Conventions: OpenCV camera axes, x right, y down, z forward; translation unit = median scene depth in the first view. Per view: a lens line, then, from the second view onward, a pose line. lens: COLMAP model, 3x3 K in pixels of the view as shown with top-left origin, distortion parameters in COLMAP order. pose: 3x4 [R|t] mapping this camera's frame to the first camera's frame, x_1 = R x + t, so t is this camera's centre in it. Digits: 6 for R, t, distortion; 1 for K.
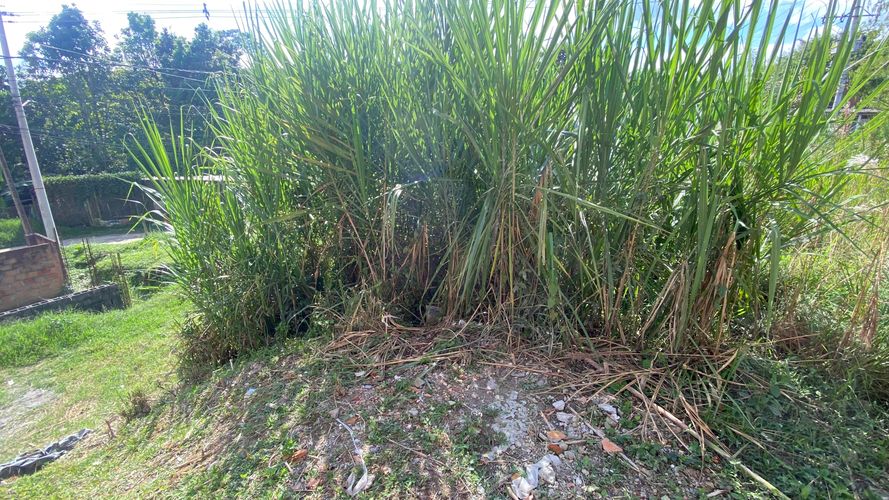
lens RADIAL K [[363.0, 0, 440.2], [0, 363.0, 251.1], [0, 0, 1]] dist [0.017319, -0.019369]
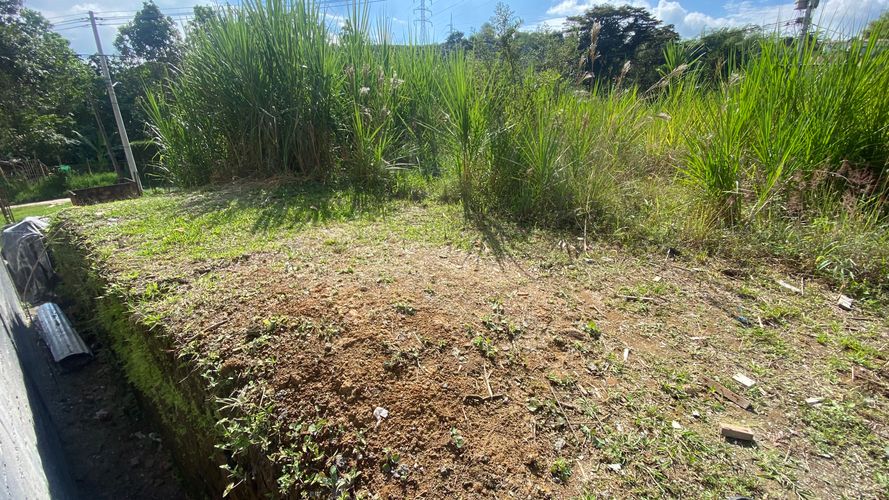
lens RADIAL K [[363.0, 0, 440.2], [0, 363.0, 251.1], [0, 0, 1]] dist [0.017319, -0.019369]
pose [[0.987069, 0.036568, -0.156069, 0.173849], [-0.026416, 0.997428, 0.066629, 0.054248], [0.158105, -0.061645, 0.985496, -0.120508]]
